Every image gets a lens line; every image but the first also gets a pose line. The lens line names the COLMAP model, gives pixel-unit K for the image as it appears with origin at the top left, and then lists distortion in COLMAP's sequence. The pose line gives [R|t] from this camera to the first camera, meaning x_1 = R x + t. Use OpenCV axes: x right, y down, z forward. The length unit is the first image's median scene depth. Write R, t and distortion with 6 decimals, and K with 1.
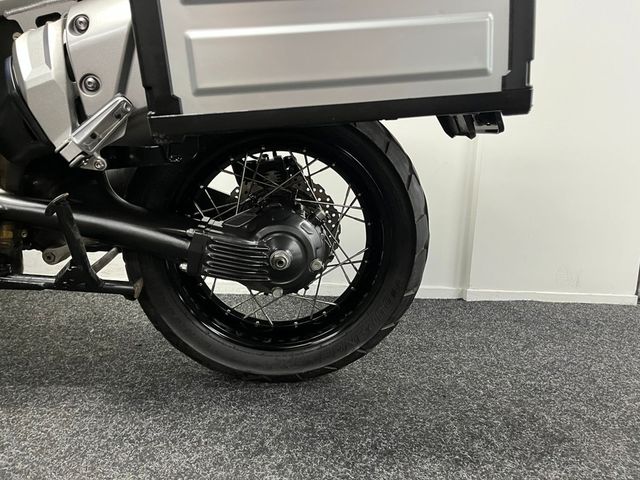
lens RADIAL K [[485.6, 0, 320.0], [0, 485.6, 240.0], [0, 0, 1]] dist [0.075842, -0.100442]
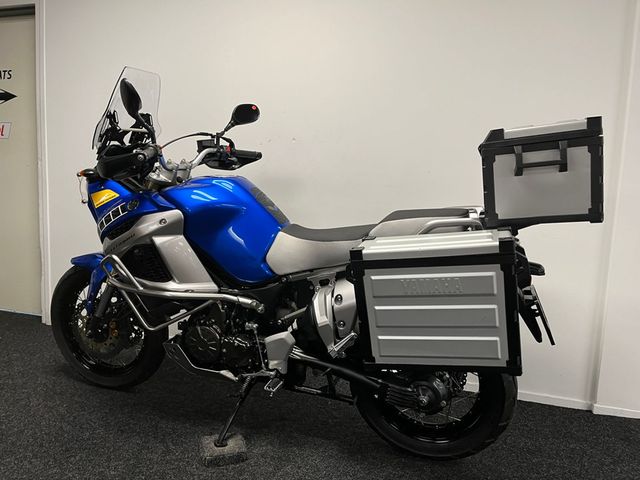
lens RADIAL K [[481.5, 0, 317.8], [0, 481.5, 244.3], [0, 0, 1]] dist [0.082041, -0.102237]
pose [[0.910860, 0.031881, -0.411482, 0.300165], [-0.047981, 0.998431, -0.028855, -0.477457], [0.409917, 0.046027, 0.910961, -0.941298]]
